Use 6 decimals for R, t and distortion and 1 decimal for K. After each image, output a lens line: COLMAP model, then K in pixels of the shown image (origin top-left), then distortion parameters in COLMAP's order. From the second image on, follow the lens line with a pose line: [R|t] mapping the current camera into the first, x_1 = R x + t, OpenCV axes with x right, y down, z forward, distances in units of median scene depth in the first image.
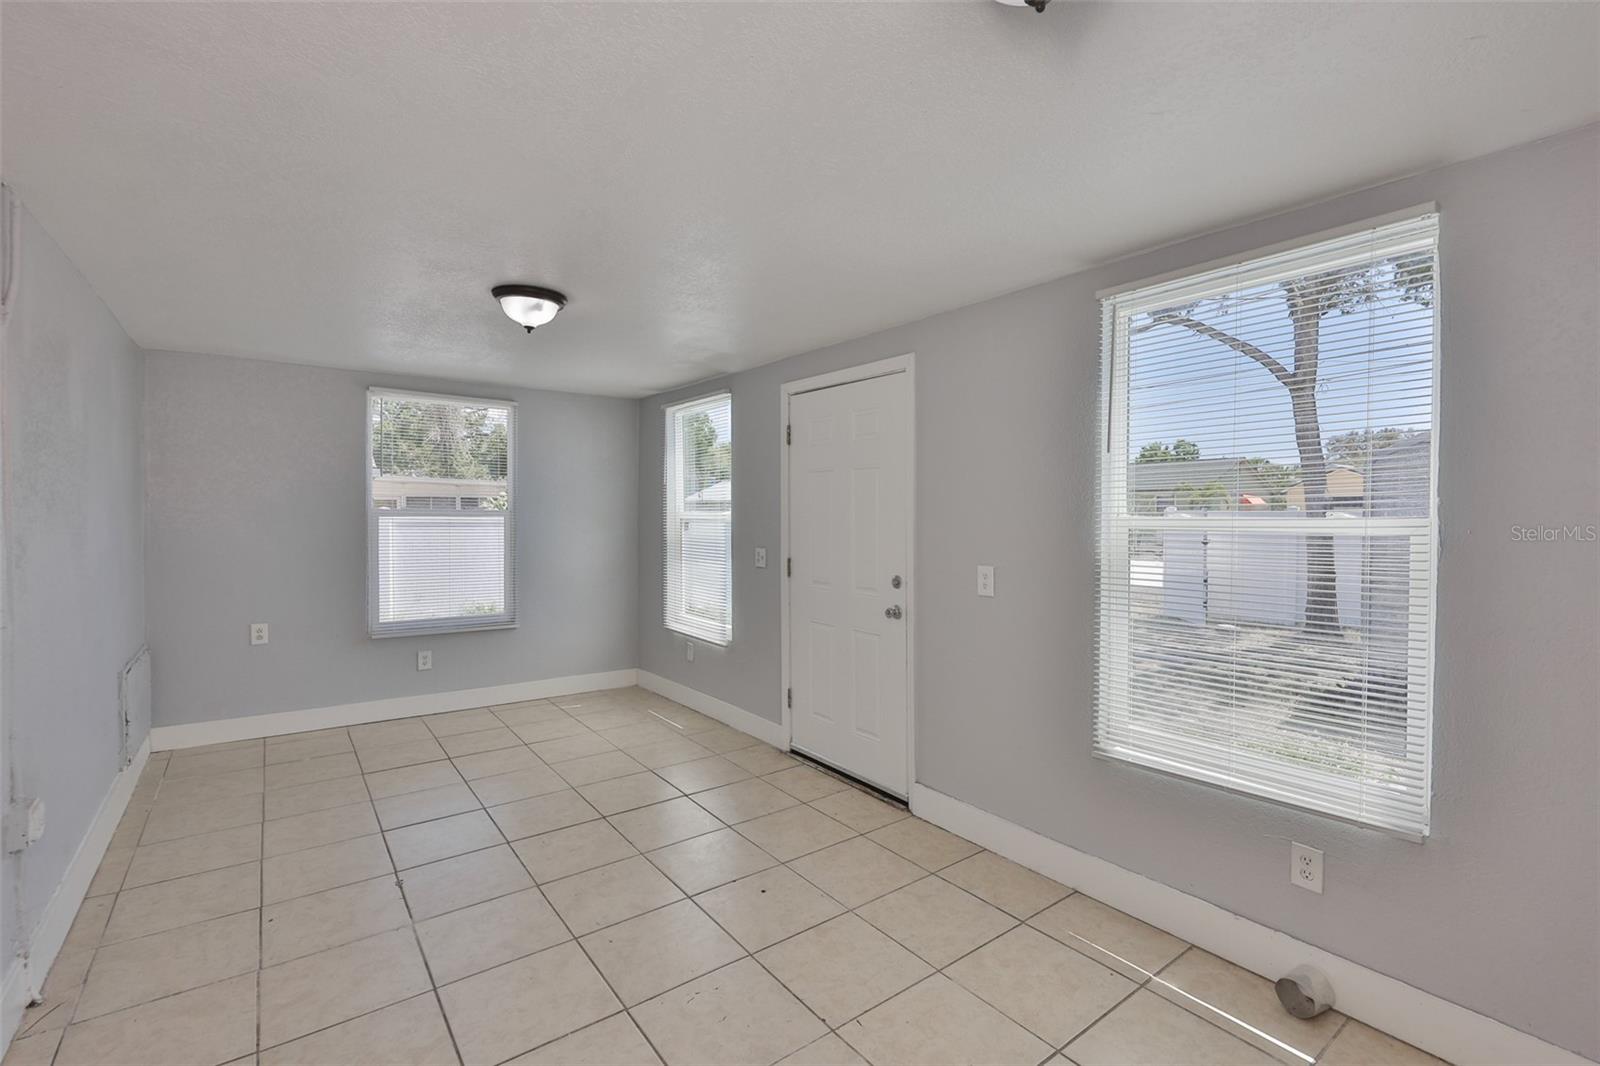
lens RADIAL K [[712.0, 0, 798.7], [0, 712.0, 523.6], [0, 0, 1]] dist [-0.005736, 0.003270]
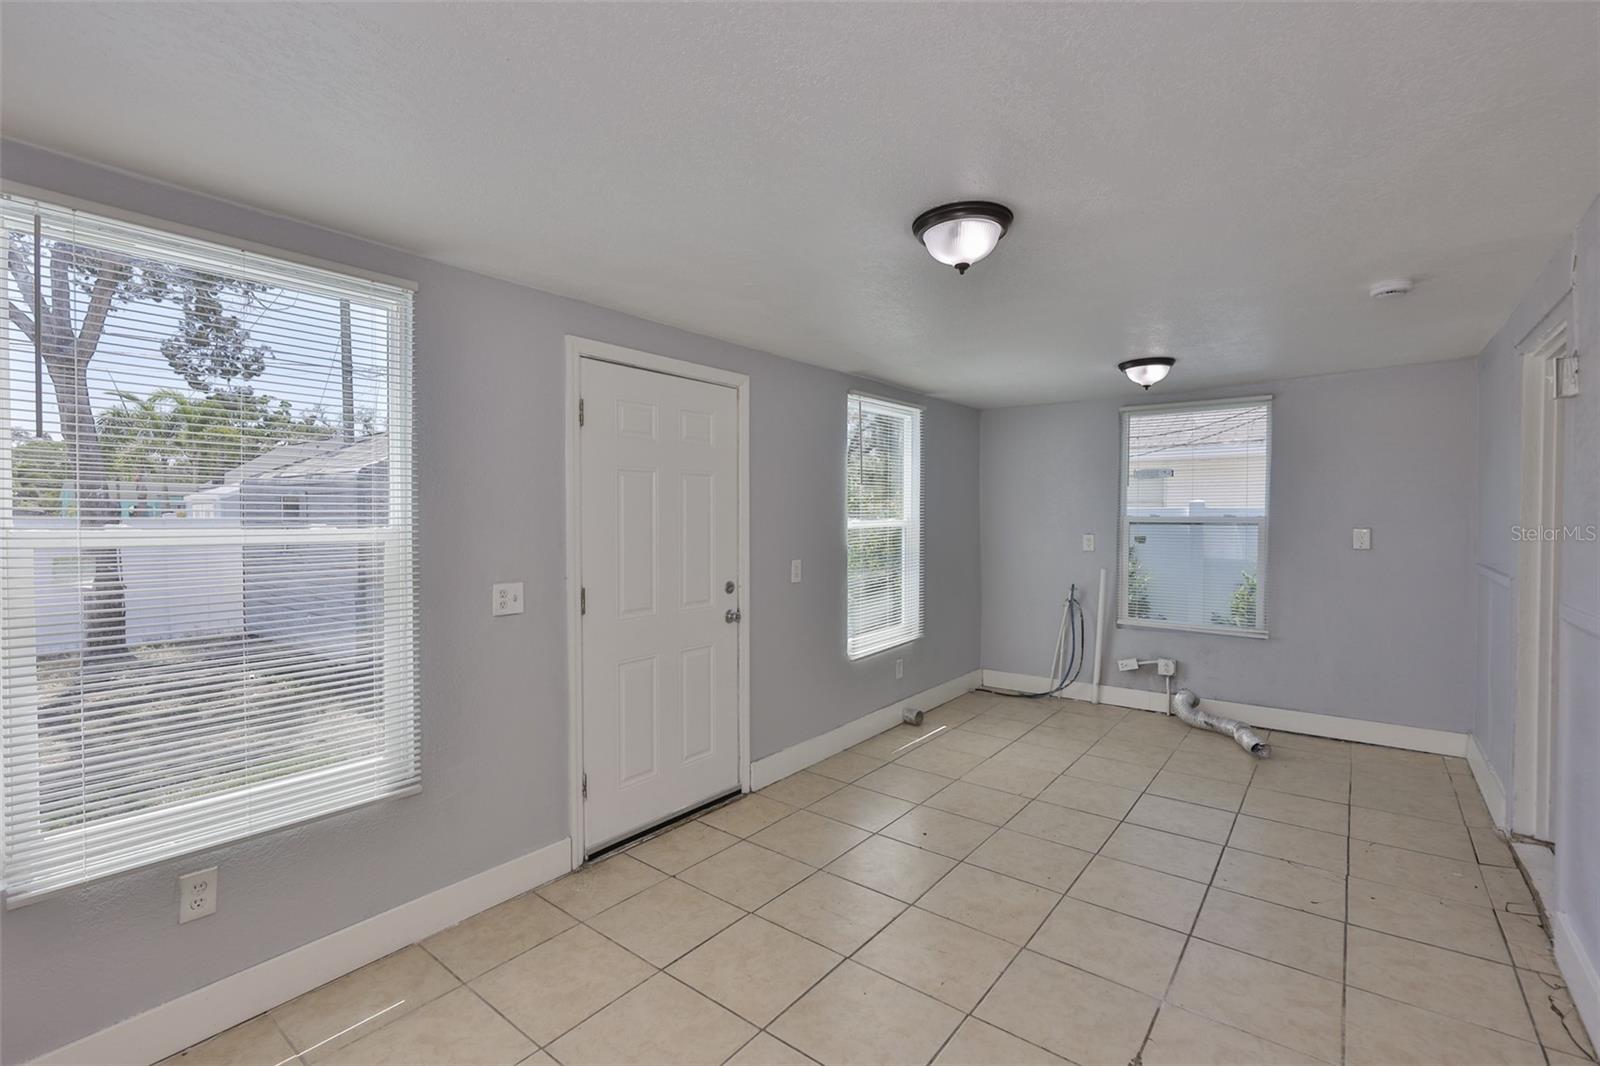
lens RADIAL K [[712.0, 0, 797.5], [0, 712.0, 529.4], [0, 0, 1]] dist [-0.005736, 0.003270]
pose [[-0.260332, -0.019822, 0.965316, -0.858361], [0.019912, 0.999466, 0.025893, -0.026992], [-0.965314, 0.025962, -0.259799, 1.126028]]
